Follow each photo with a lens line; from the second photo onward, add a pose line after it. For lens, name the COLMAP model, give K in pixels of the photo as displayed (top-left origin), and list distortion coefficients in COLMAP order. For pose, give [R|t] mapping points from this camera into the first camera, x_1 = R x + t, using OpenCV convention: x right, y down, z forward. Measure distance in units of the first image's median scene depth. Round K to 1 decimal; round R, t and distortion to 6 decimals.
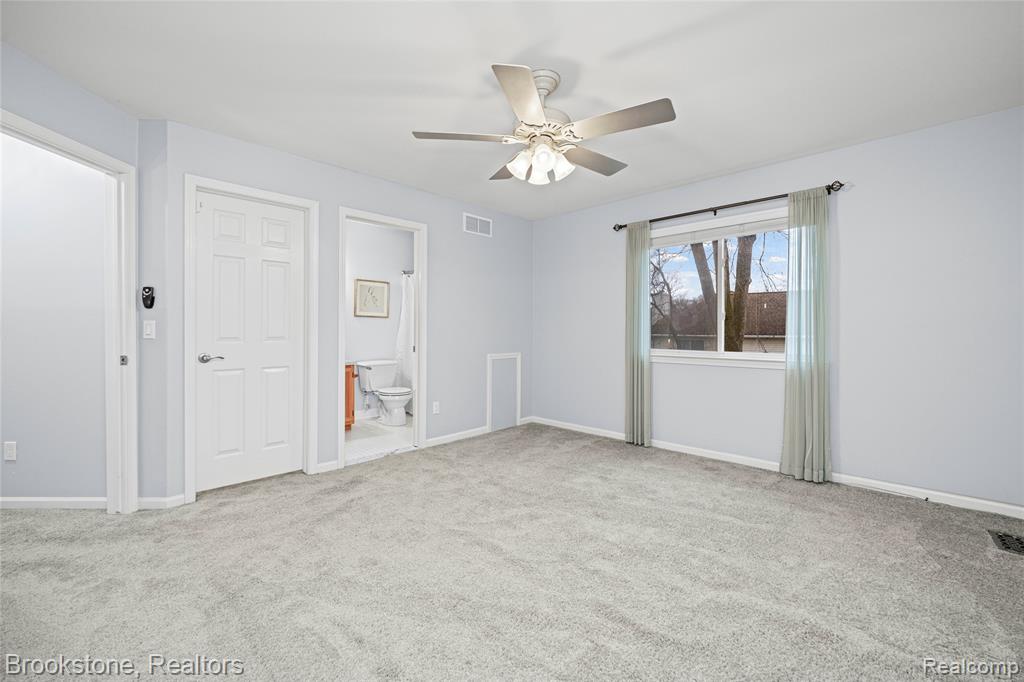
lens RADIAL K [[420.5, 0, 486.3], [0, 420.5, 328.3], [0, 0, 1]] dist [-0.000742, -0.000089]
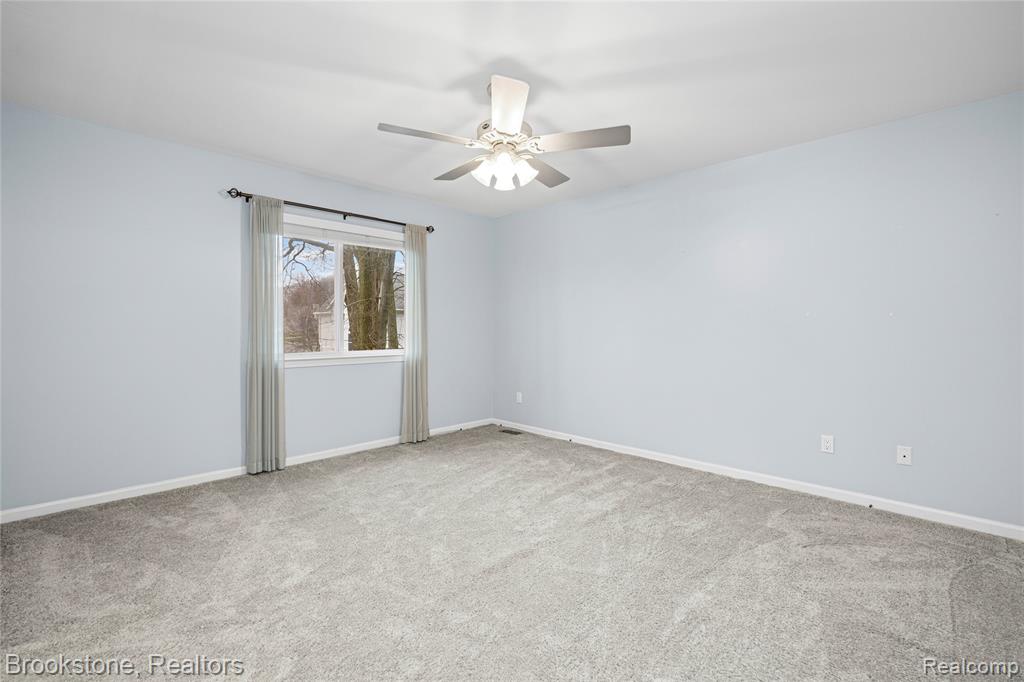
lens RADIAL K [[454.5, 0, 512.0], [0, 454.5, 341.0], [0, 0, 1]] dist [0.000915, 0.000030]
pose [[-0.005332, -0.024403, 0.999688, -0.642094], [0.002977, 0.999697, 0.024419, 0.004165], [-0.999981, 0.003107, -0.005257, 0.658362]]
